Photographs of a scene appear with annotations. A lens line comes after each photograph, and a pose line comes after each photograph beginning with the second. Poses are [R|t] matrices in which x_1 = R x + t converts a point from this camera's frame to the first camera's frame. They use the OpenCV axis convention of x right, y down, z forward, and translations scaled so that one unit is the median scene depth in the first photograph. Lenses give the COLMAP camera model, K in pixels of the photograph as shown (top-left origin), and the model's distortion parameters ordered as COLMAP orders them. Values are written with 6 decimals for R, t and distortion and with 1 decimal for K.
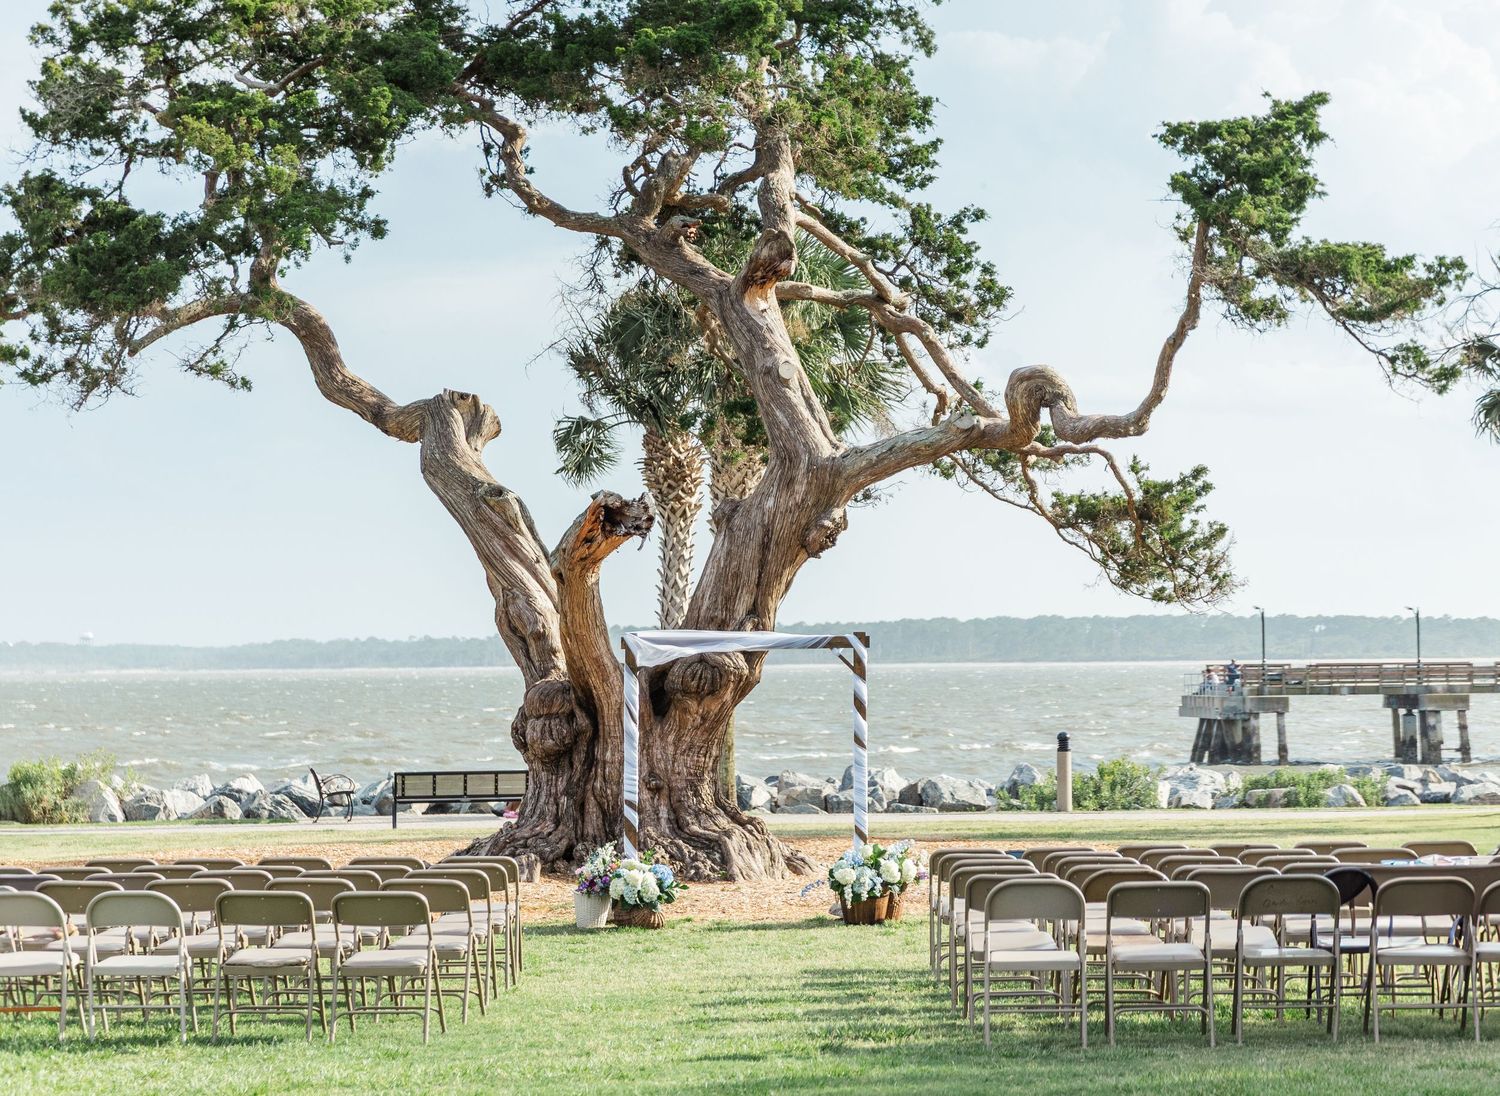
lens RADIAL K [[4094.8, 0, 750.0], [0, 4094.8, 548.0], [0, 0, 1]] dist [-0.019099, -0.117839]
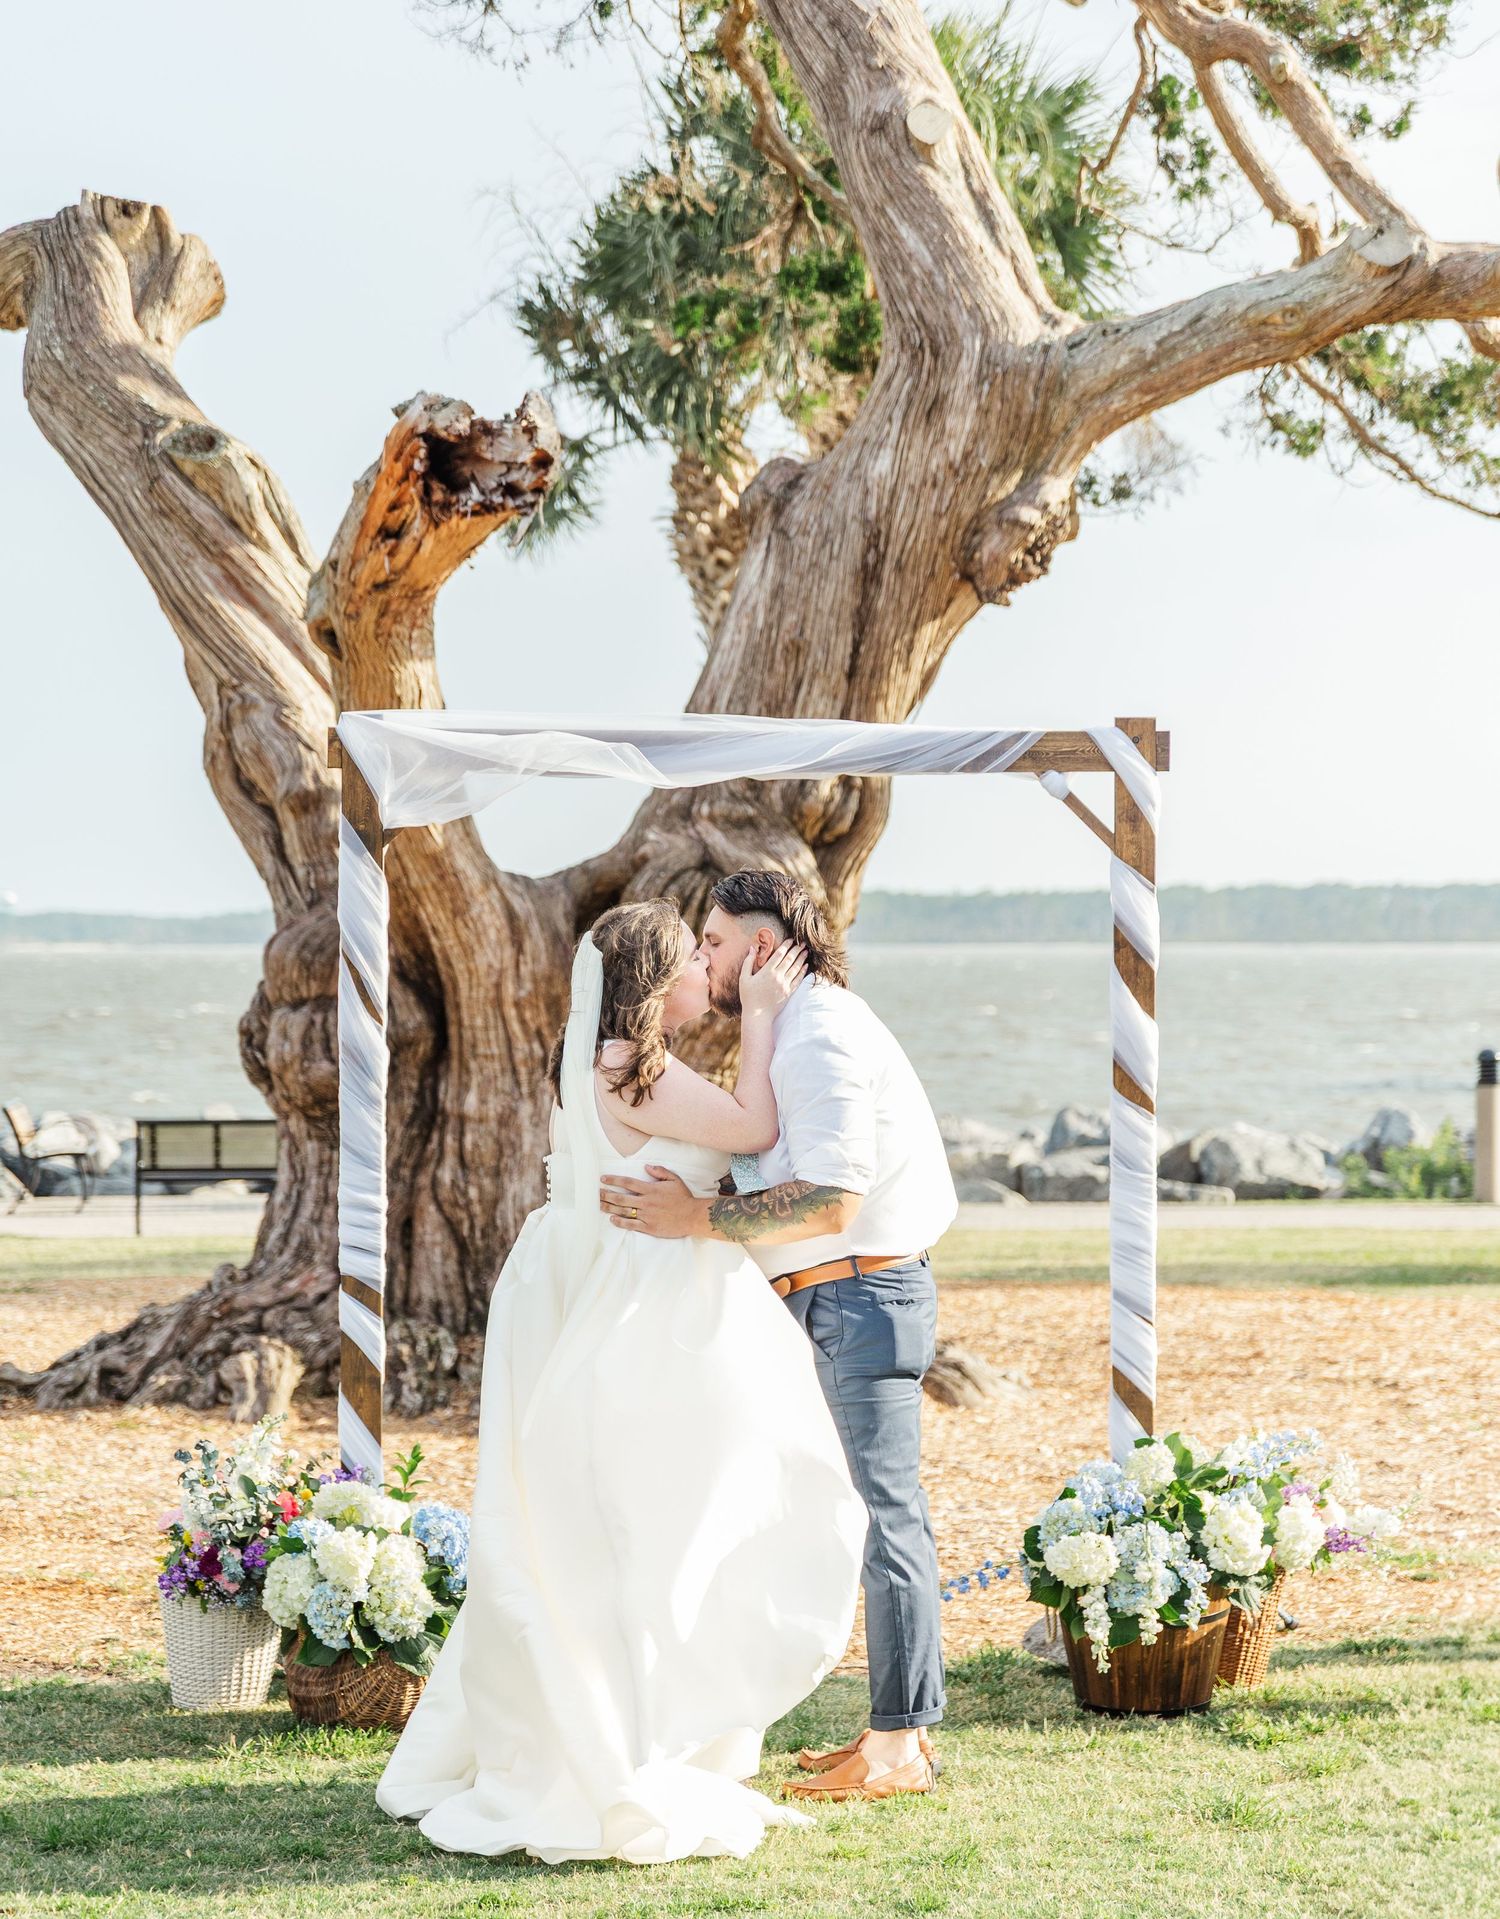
lens RADIAL K [[5052.1, 0, 797.3], [0, 5052.1, 960.8], [0, 0, 1]] dist [-0.009830, -0.309192]
pose [[0.999633, 0.008821, -0.025615, 0.009432], [-0.008056, 0.999523, 0.029819, 0.021939], [0.025866, -0.029602, 0.999227, 0.507930]]
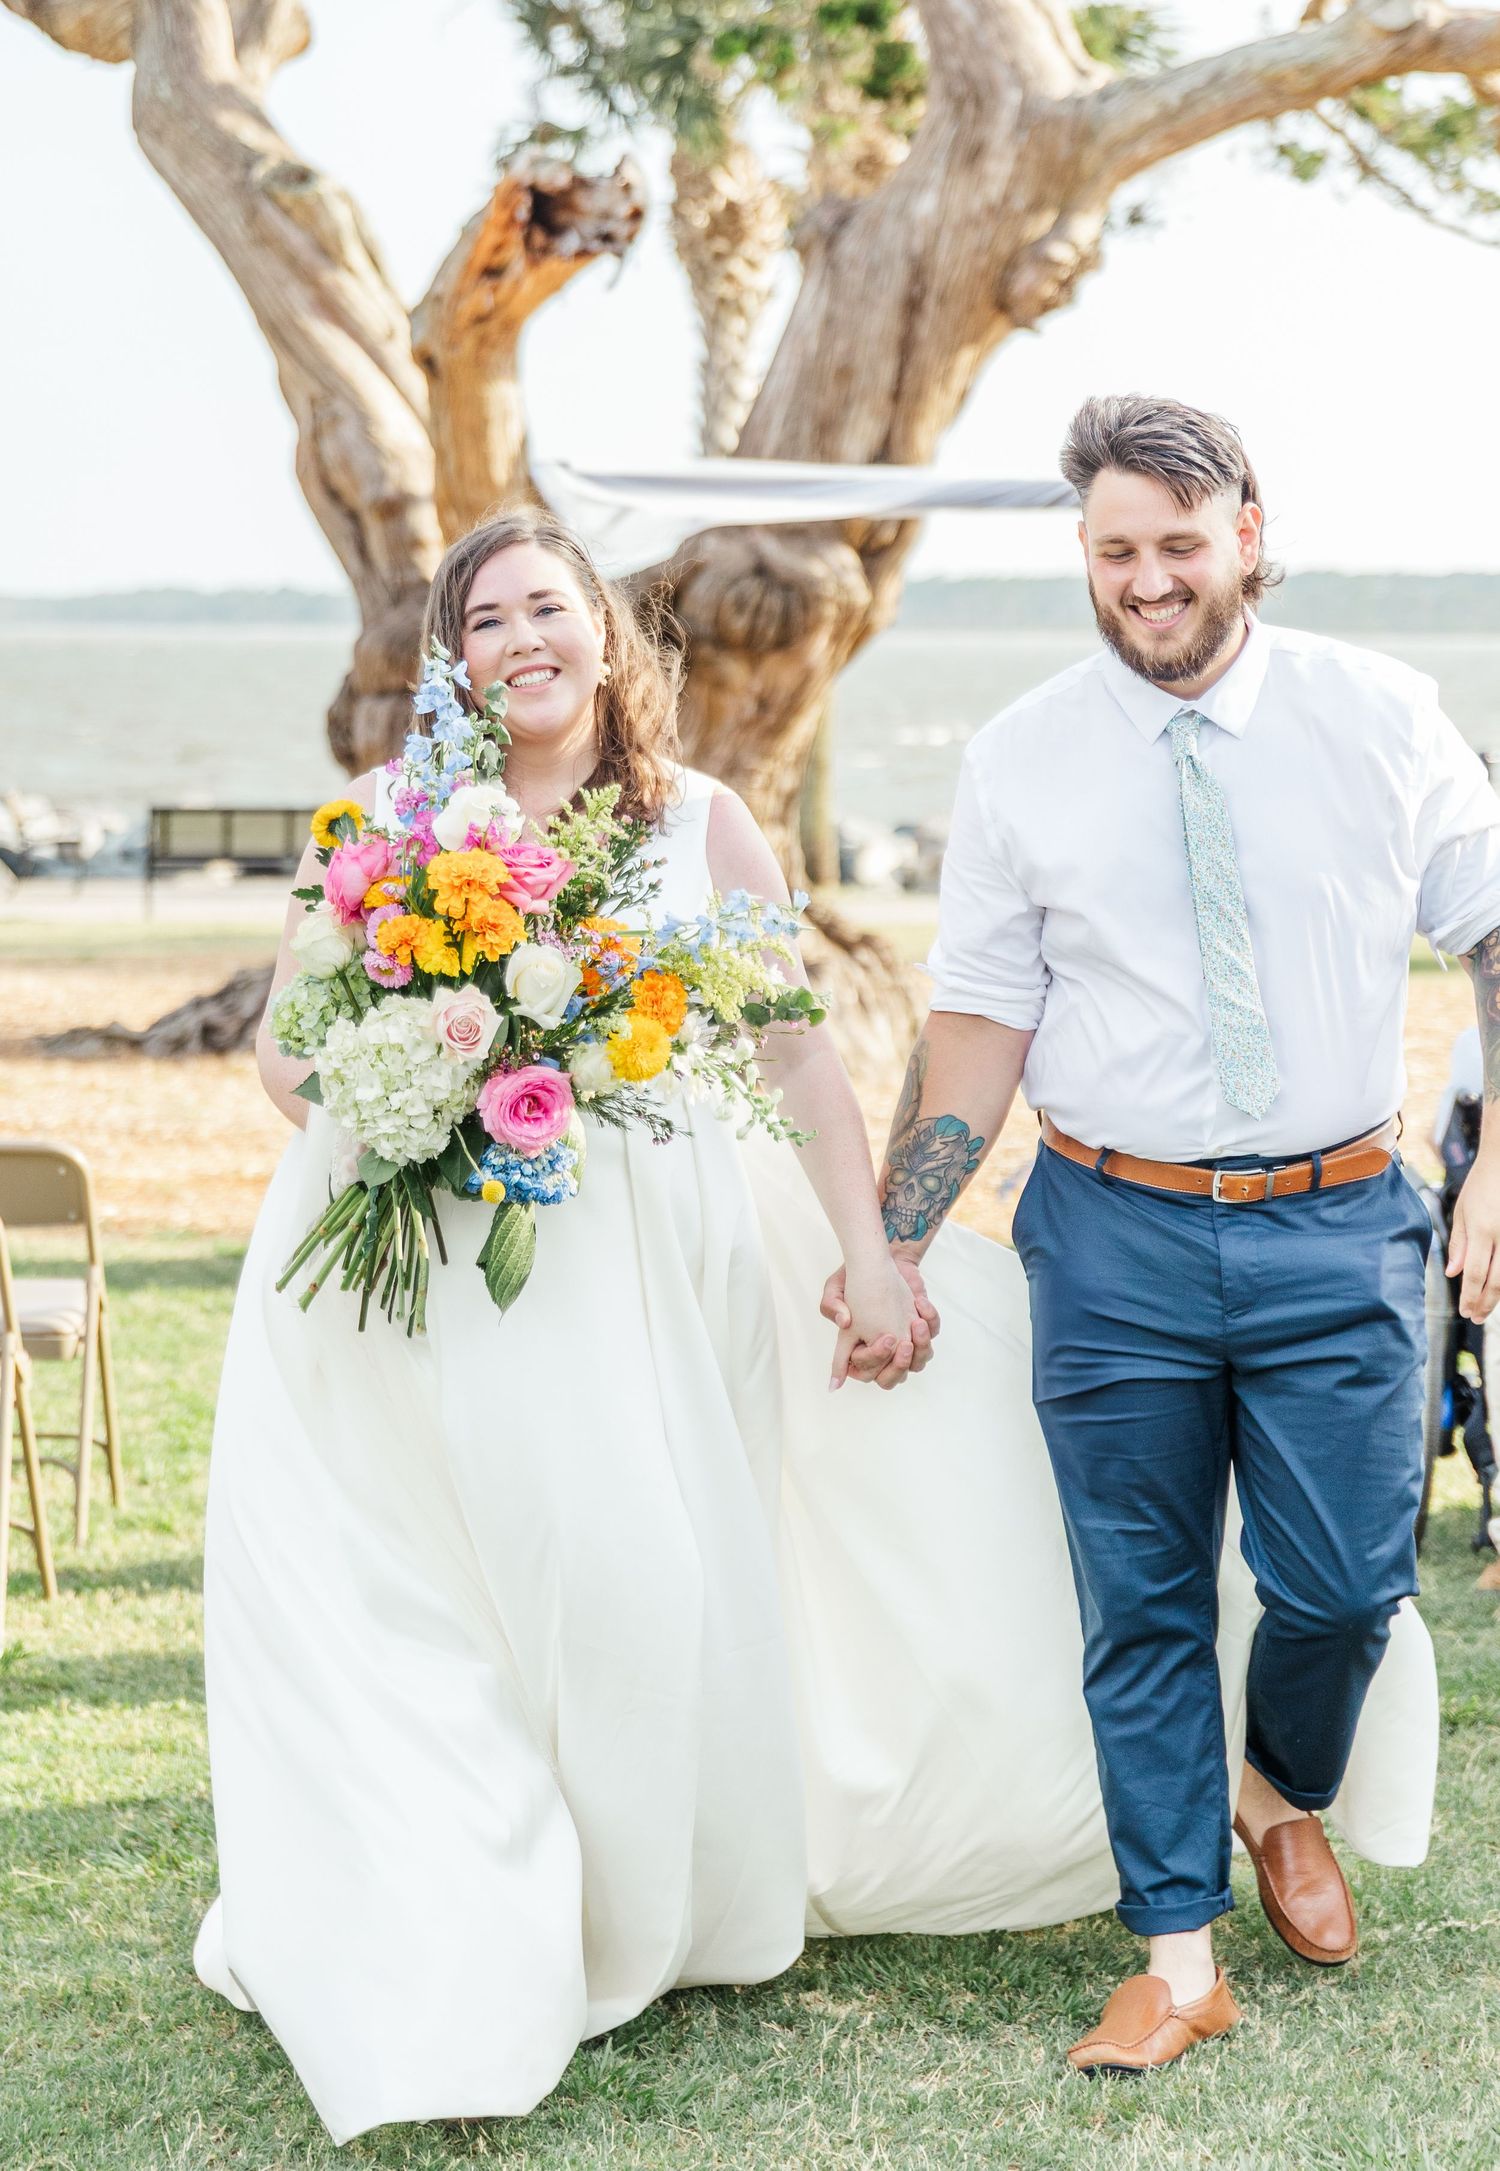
lens RADIAL K [[5712.3, 0, 496.5], [0, 5712.3, 933.6], [0, 0, 1]] dist [-0.022220, -0.352688]
pose [[0.997895, 0.020108, -0.061659, -0.001597], [-0.015115, 0.996648, 0.080406, 0.017538], [0.063069, -0.079304, 0.994853, 0.391337]]
